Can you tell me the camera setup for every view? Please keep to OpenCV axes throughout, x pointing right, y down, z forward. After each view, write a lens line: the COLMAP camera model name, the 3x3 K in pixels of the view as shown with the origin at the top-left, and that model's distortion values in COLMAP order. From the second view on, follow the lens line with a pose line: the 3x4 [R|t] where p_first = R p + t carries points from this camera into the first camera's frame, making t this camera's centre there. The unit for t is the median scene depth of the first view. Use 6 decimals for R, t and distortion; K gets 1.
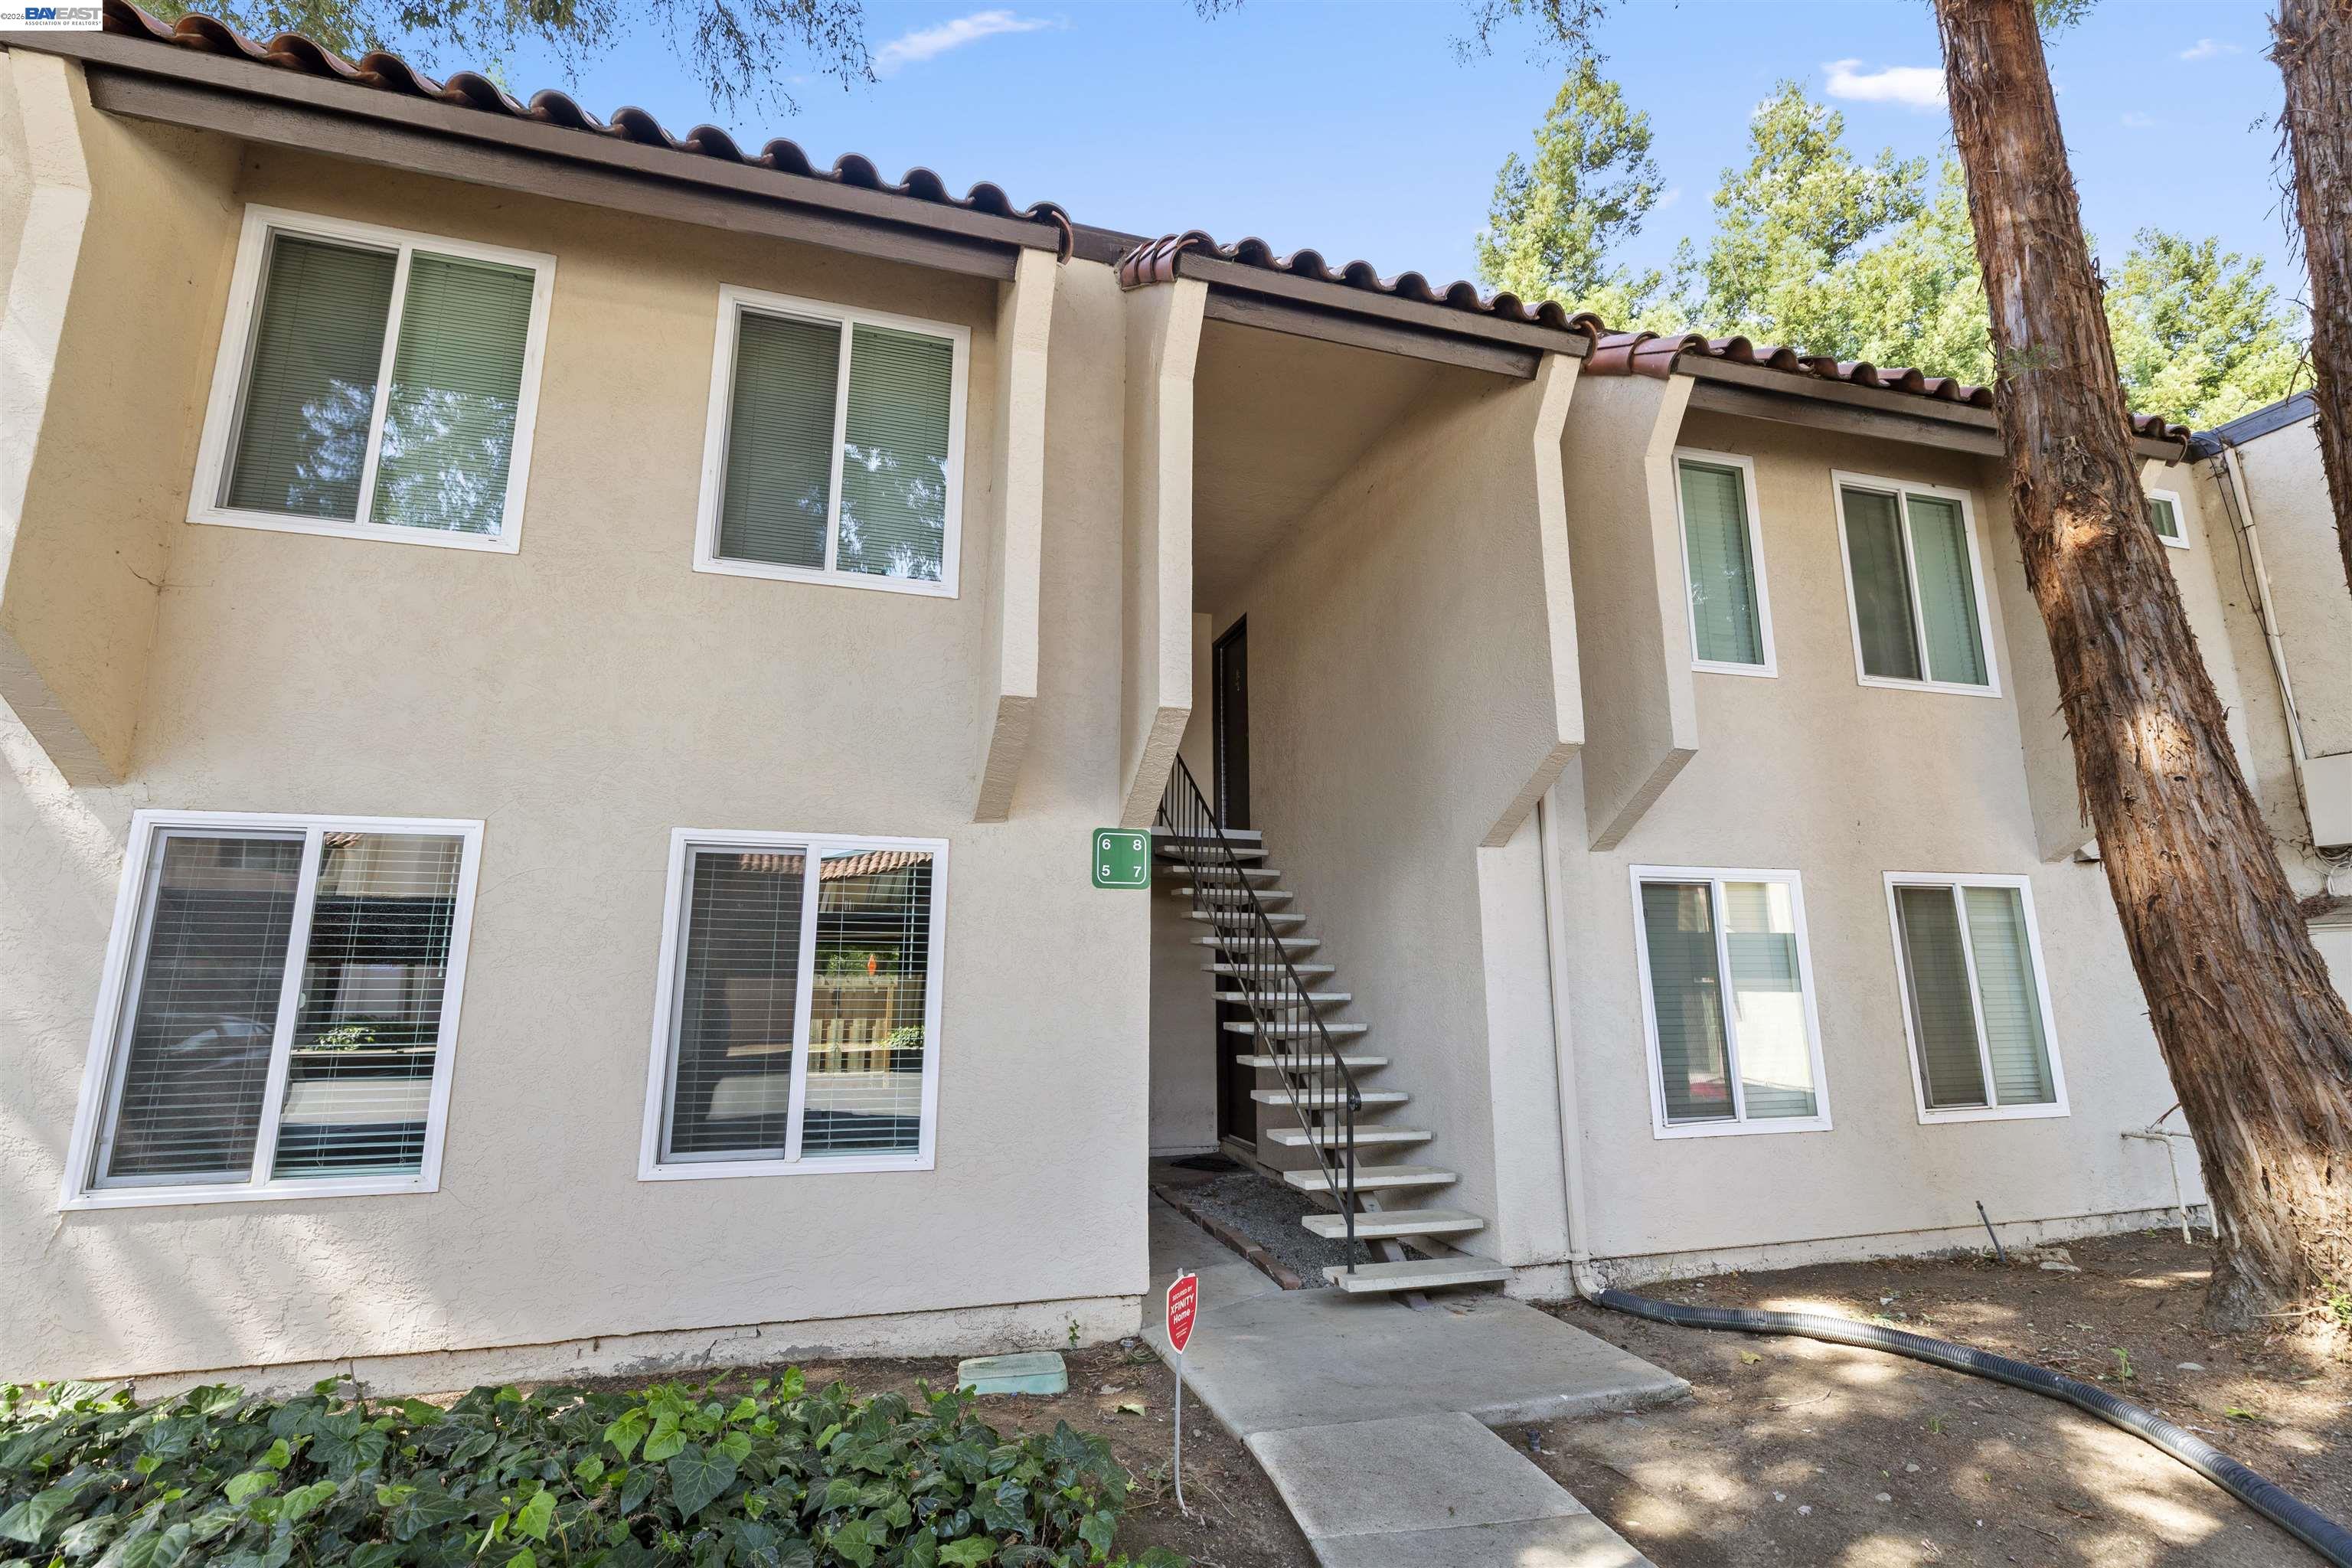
lens RADIAL K [[1050.8, 0, 1170.9], [0, 1050.8, 781.4], [0, 0, 1]] dist [0.001635, -0.000819]
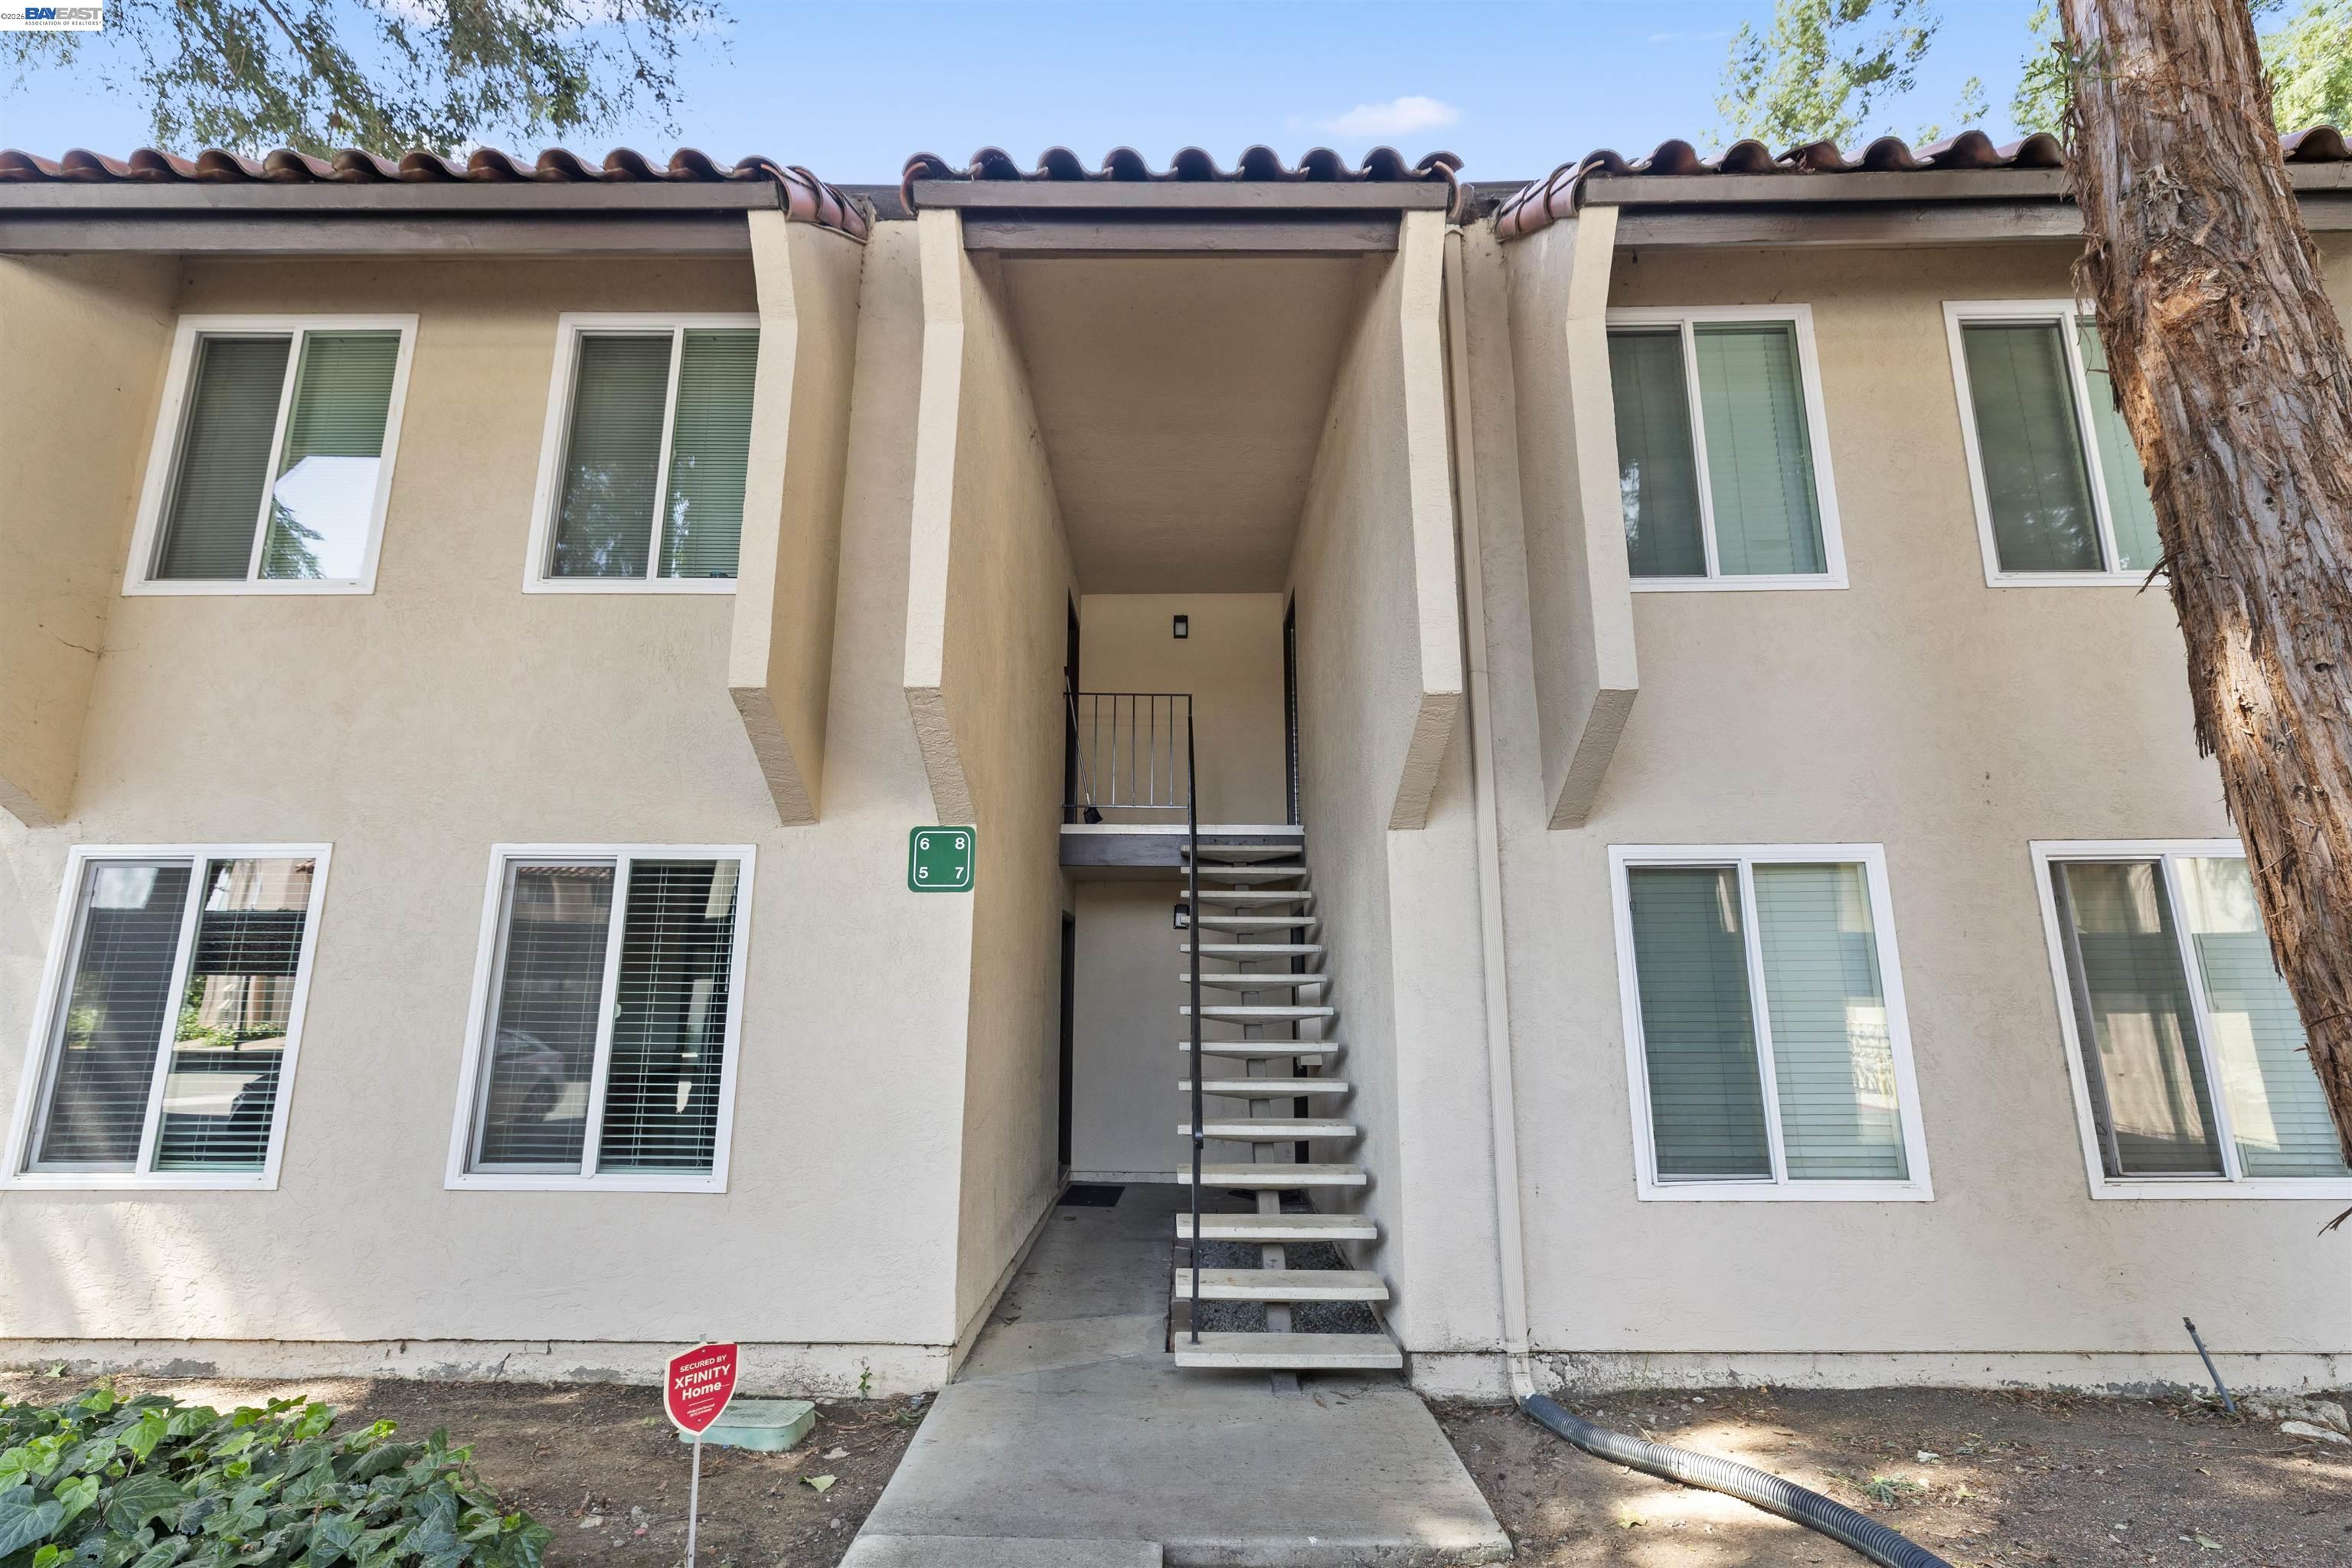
lens RADIAL K [[1050.8, 0, 1170.9], [0, 1050.8, 781.4], [0, 0, 1]] dist [0.001635, -0.000819]
pose [[0.957321, -0.055904, -0.283569, 0.446598], [0.053428, 0.998436, -0.016465, 0.035285], [0.284046, 0.000611, 0.958810, 0.202189]]
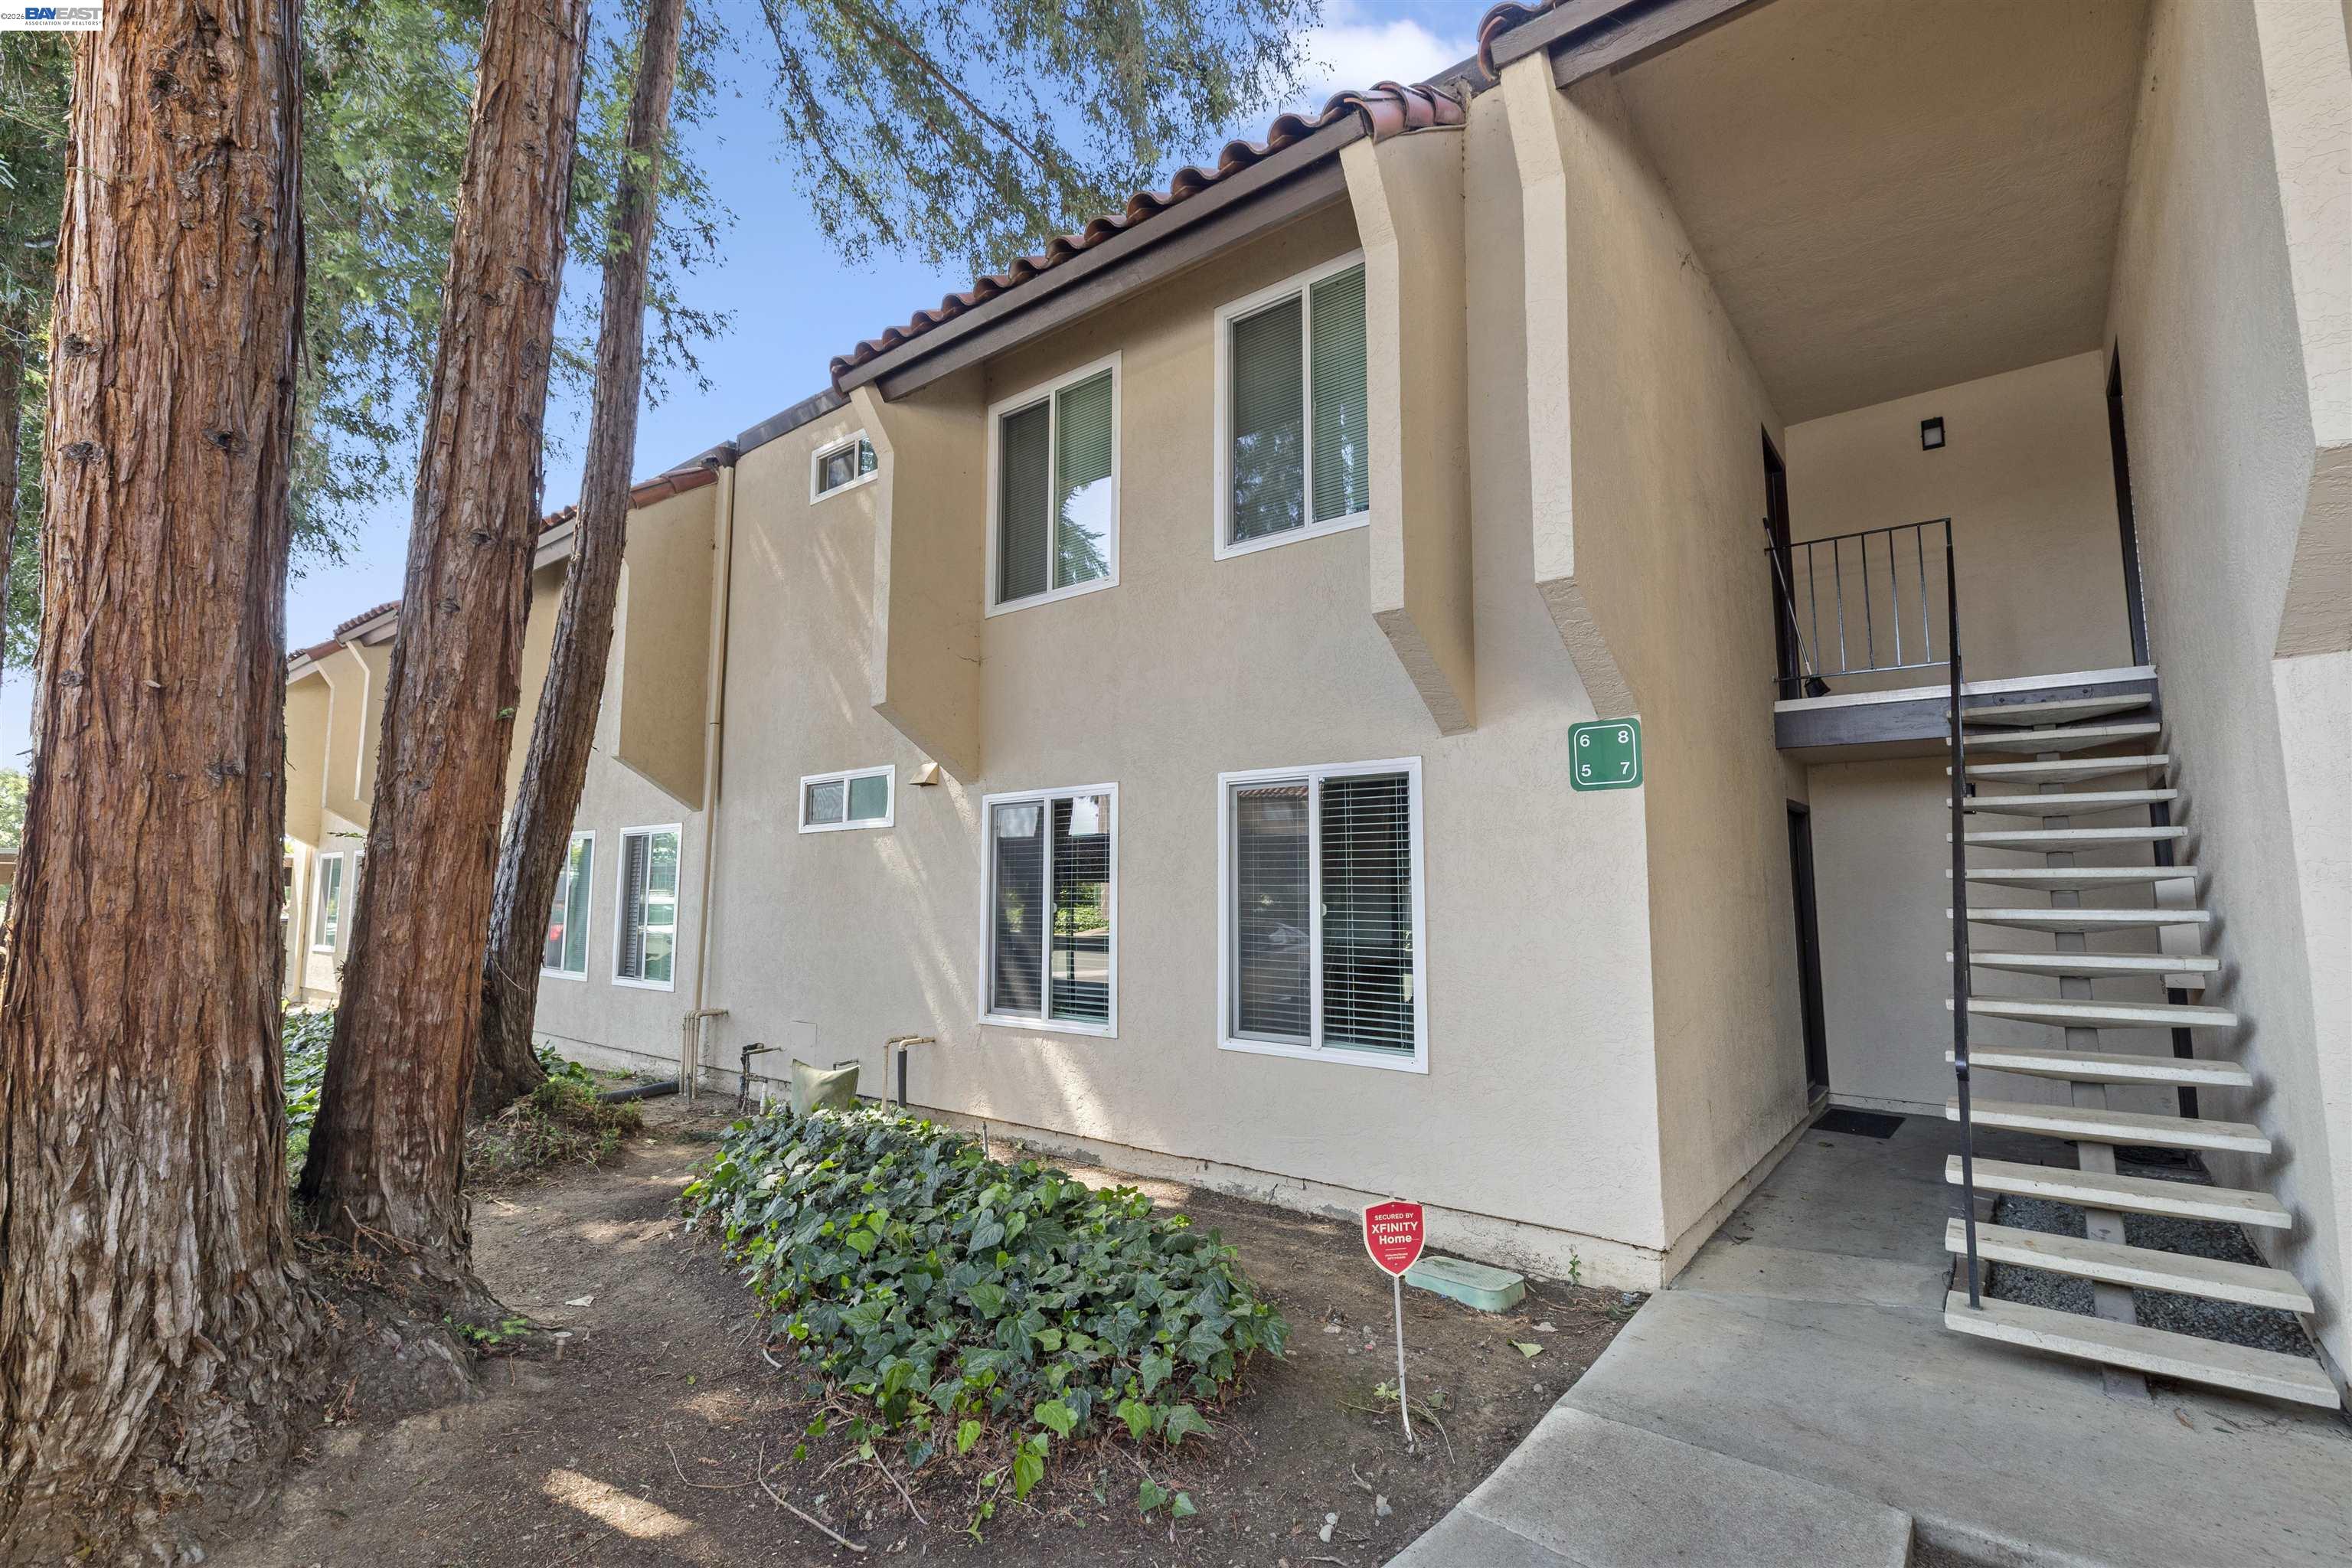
lens RADIAL K [[1050.8, 0, 1170.9], [0, 1050.8, 781.4], [0, 0, 1]] dist [0.001635, -0.000819]
pose [[0.578112, -0.088819, -0.811109, 0.493054], [0.156738, 0.987634, 0.003565, 0.039642], [0.800762, -0.129192, 0.584884, 0.224171]]
